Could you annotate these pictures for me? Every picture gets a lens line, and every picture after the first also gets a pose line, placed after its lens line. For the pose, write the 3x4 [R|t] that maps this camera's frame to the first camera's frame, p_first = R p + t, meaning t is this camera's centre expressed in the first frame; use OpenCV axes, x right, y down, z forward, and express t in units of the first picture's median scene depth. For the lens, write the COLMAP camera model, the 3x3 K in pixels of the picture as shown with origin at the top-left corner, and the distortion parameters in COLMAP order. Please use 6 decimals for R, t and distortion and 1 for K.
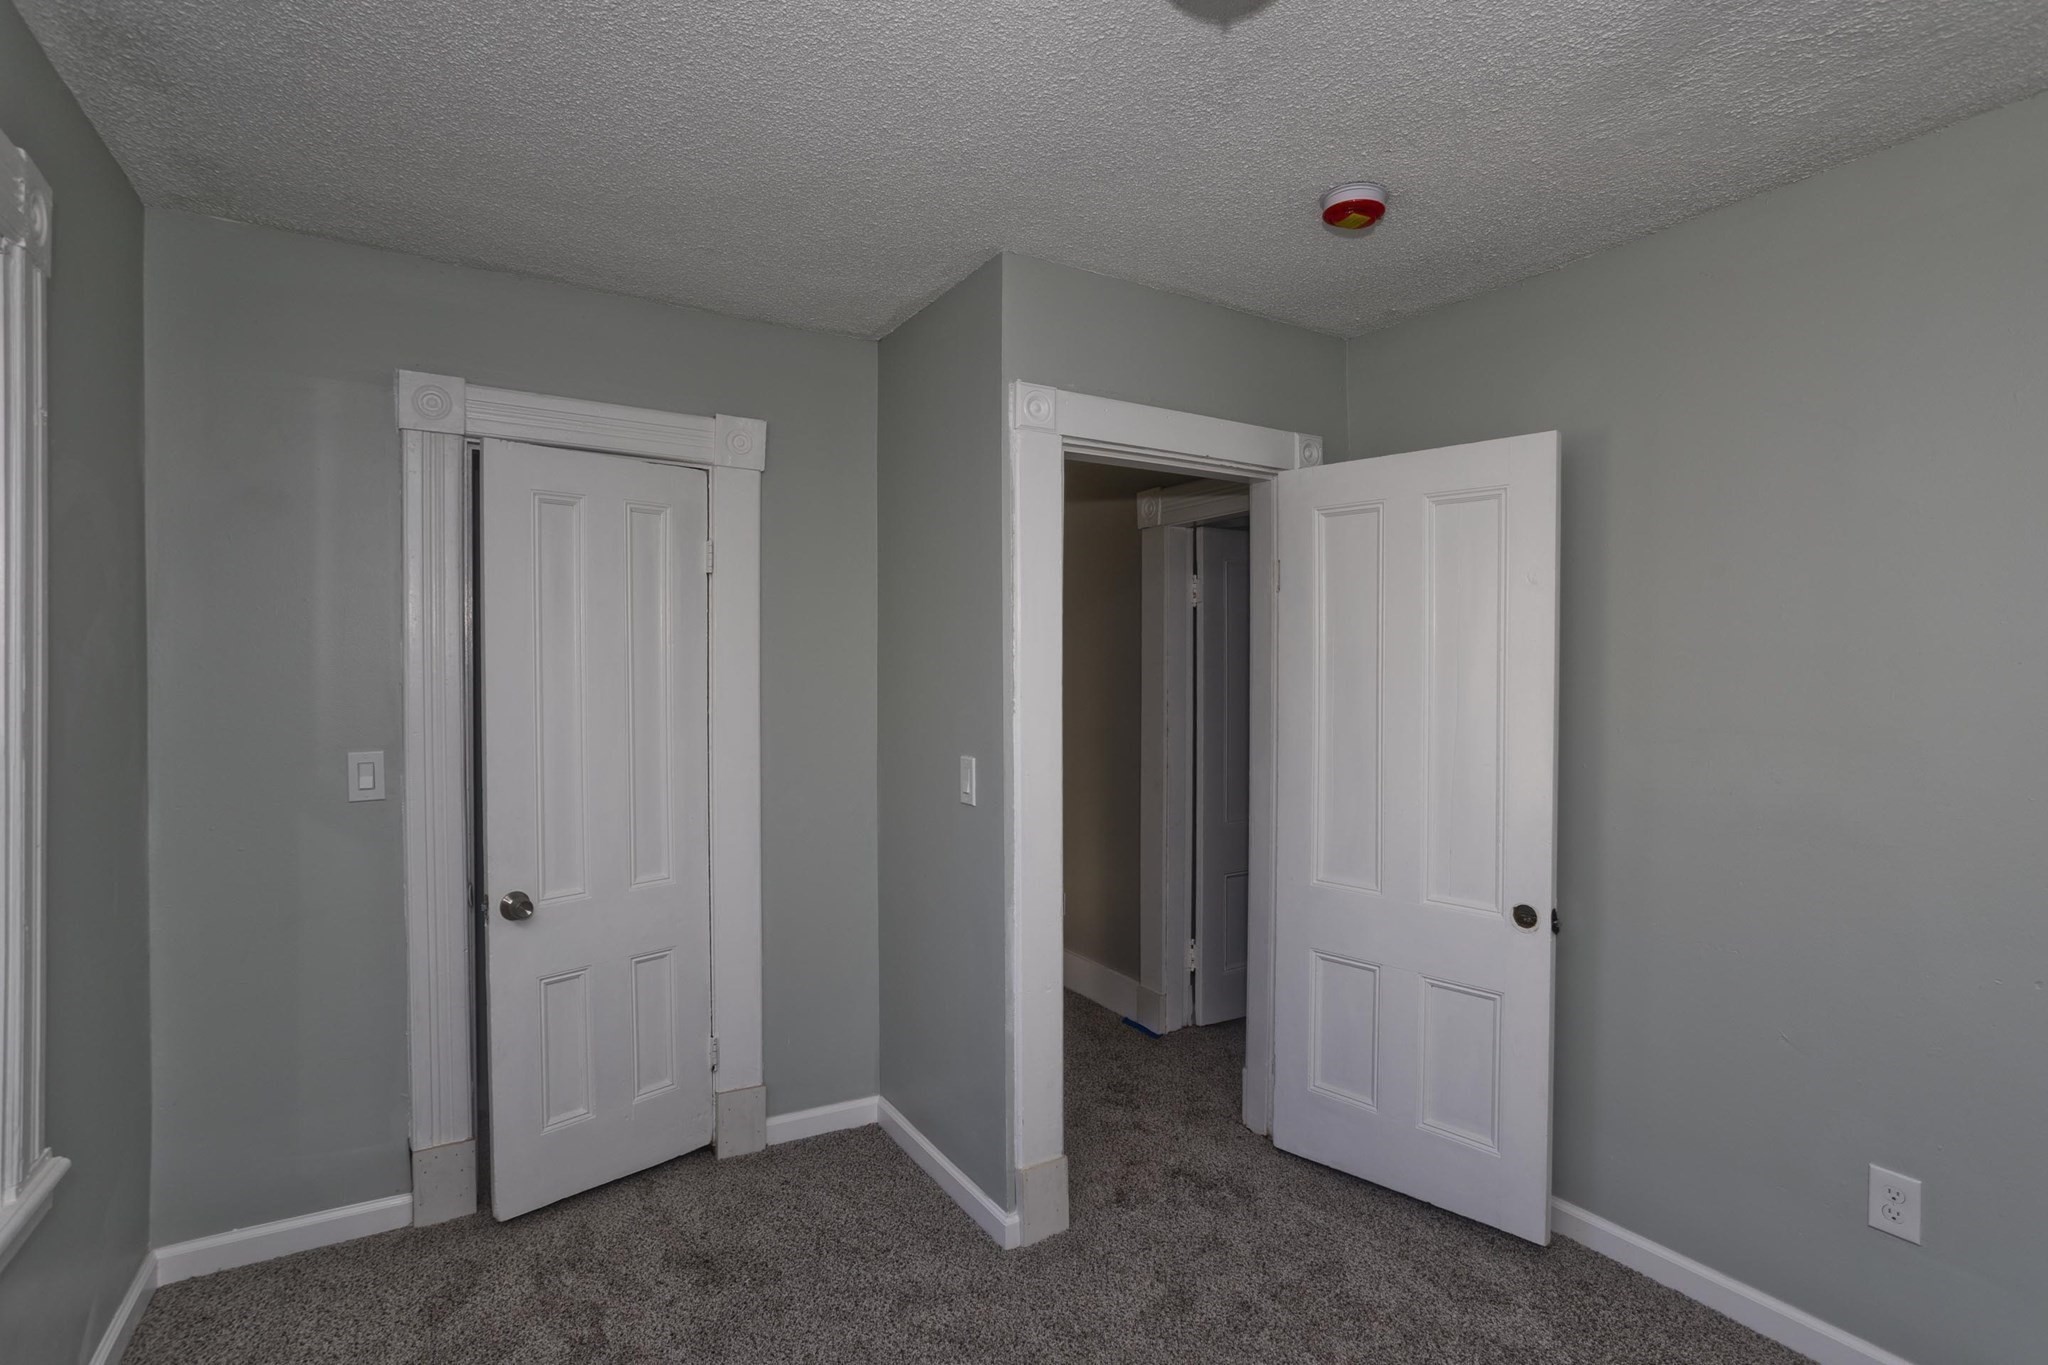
lens RADIAL K [[988.2, 0, 1028.1], [0, 988.2, 665.5], [0, 0, 1]] dist [-0.043955, 0.021176]
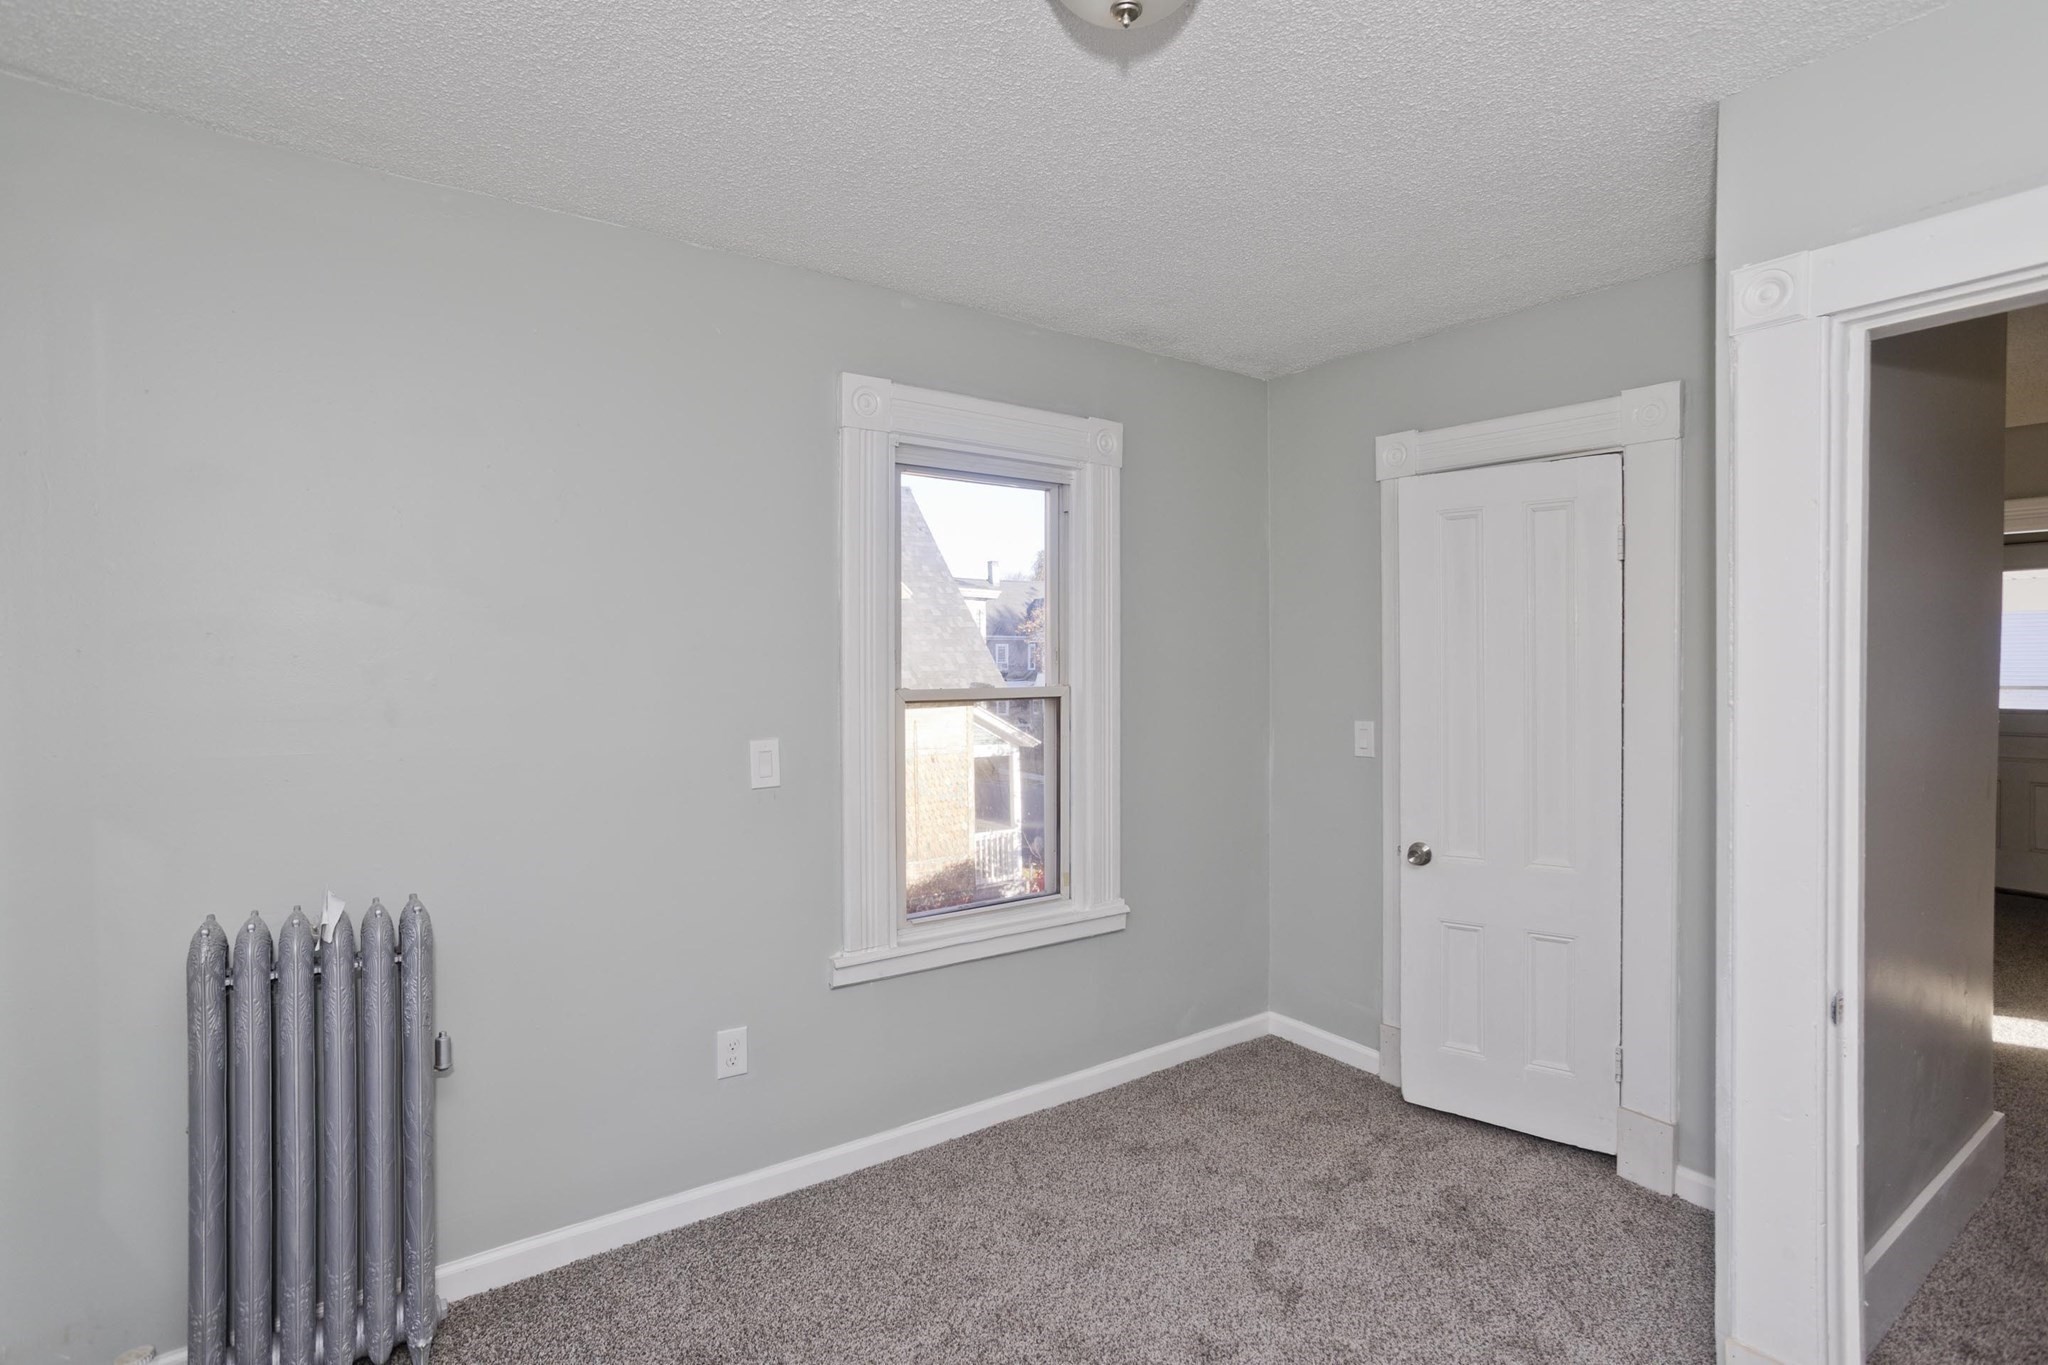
lens RADIAL K [[988.2, 0, 1028.1], [0, 988.2, 665.5], [0, 0, 1]] dist [-0.043955, 0.021176]
pose [[0.082148, 0.004892, -0.996608, 0.661593], [0.012608, 0.999903, 0.005947, -0.004632], [0.996540, -0.013054, 0.082079, 0.408275]]
